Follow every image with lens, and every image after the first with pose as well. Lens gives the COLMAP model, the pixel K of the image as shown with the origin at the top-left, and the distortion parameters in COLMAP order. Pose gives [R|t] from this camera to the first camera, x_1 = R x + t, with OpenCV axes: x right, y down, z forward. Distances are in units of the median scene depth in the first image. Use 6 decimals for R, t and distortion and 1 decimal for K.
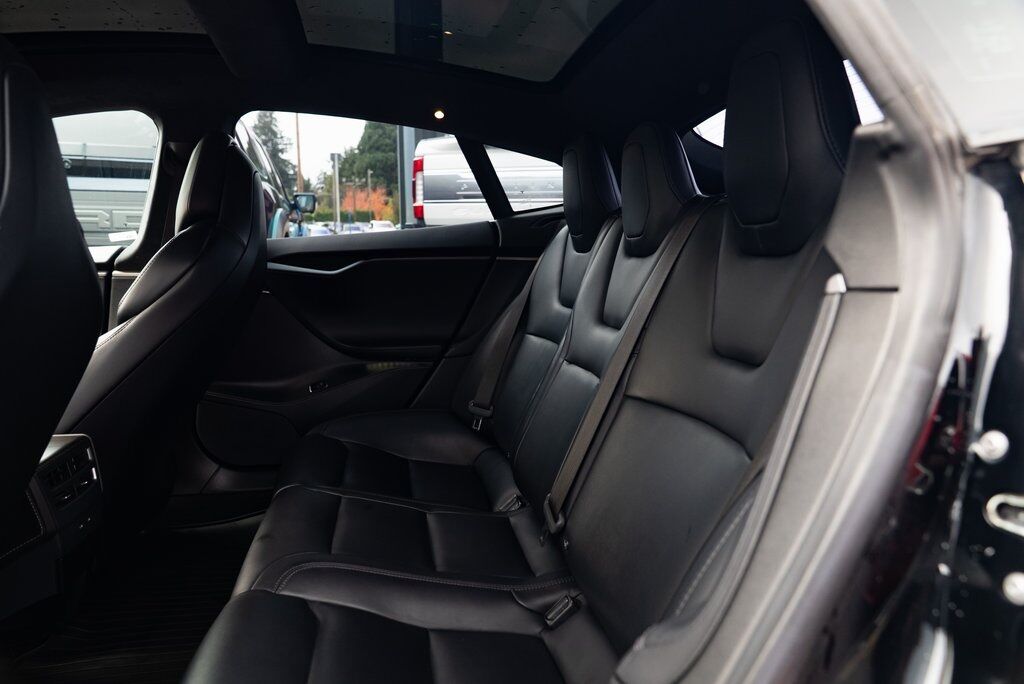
lens RADIAL K [[697.7, 0, 512.0], [0, 697.7, 342.0], [0, 0, 1]] dist [-0.035837, 0.024930]
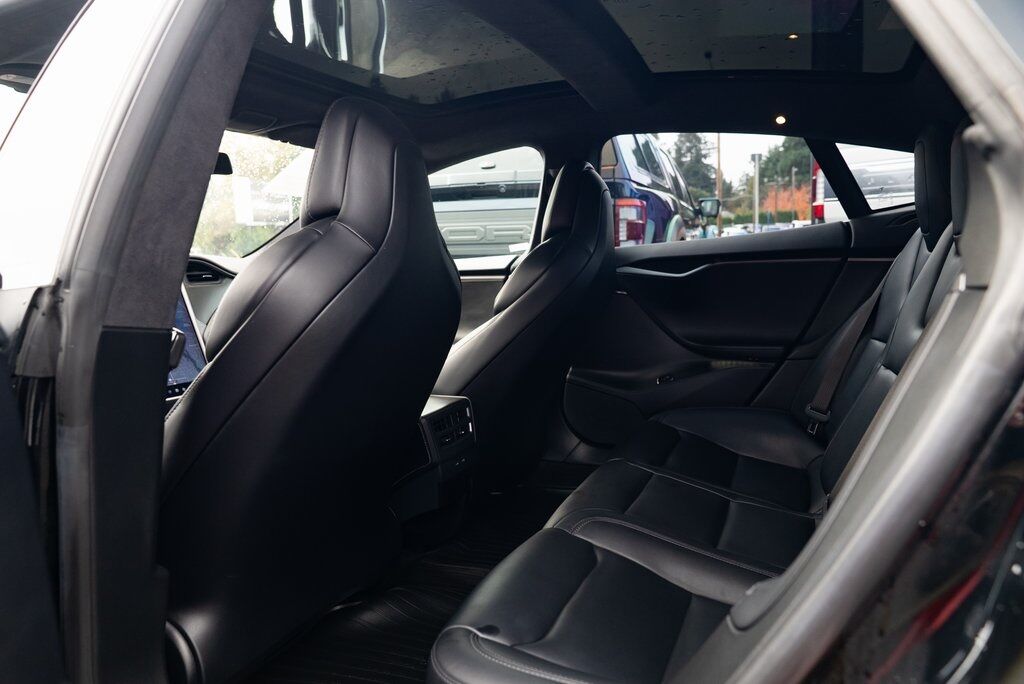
lens RADIAL K [[696.9, 0, 512.0], [0, 696.9, 342.0], [0, 0, 1]] dist [-0.032239, 0.020331]
pose [[0.834527, 0.044249, -0.549187, 0.117880], [-0.046519, 0.998869, 0.009791, 0.005851], [0.548999, 0.017377, 0.835642, -0.050872]]
